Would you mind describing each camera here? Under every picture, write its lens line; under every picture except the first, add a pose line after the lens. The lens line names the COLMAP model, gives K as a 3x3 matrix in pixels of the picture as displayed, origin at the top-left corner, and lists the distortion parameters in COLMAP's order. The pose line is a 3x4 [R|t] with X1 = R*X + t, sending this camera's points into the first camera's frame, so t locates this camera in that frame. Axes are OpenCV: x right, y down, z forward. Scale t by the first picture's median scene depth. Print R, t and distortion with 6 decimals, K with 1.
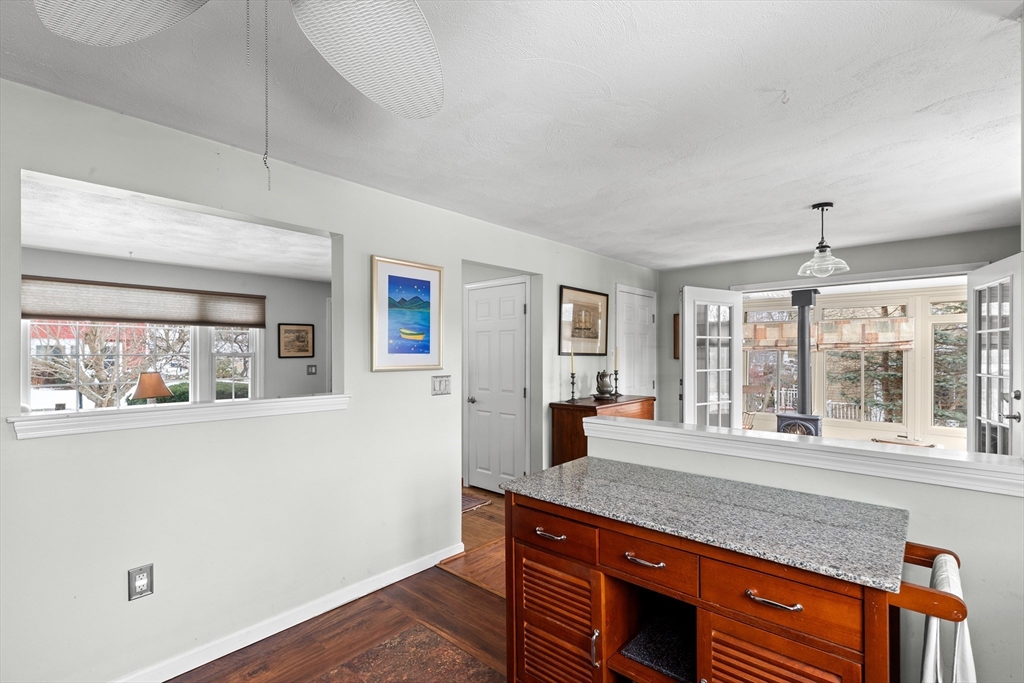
lens RADIAL K [[468.8, 0, 513.3], [0, 468.8, 349.3], [0, 0, 1]] dist [0.000534, 0.000016]
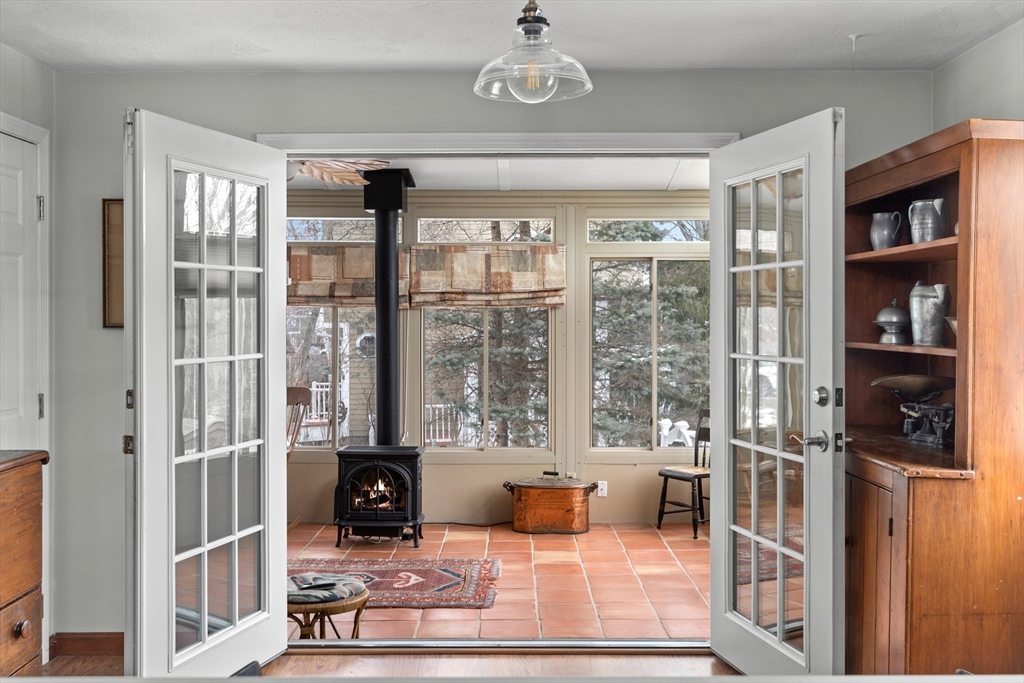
lens RADIAL K [[1017.9, 0, 512.4], [0, 1017.9, 323.7], [0, 0, 1]] dist [0.047240, -0.005224]
pose [[0.749093, -0.005546, 0.662441, 0.051994], [-0.007074, 0.999841, 0.016370, 0.002020], [-0.662427, -0.016949, 0.748935, 0.179183]]
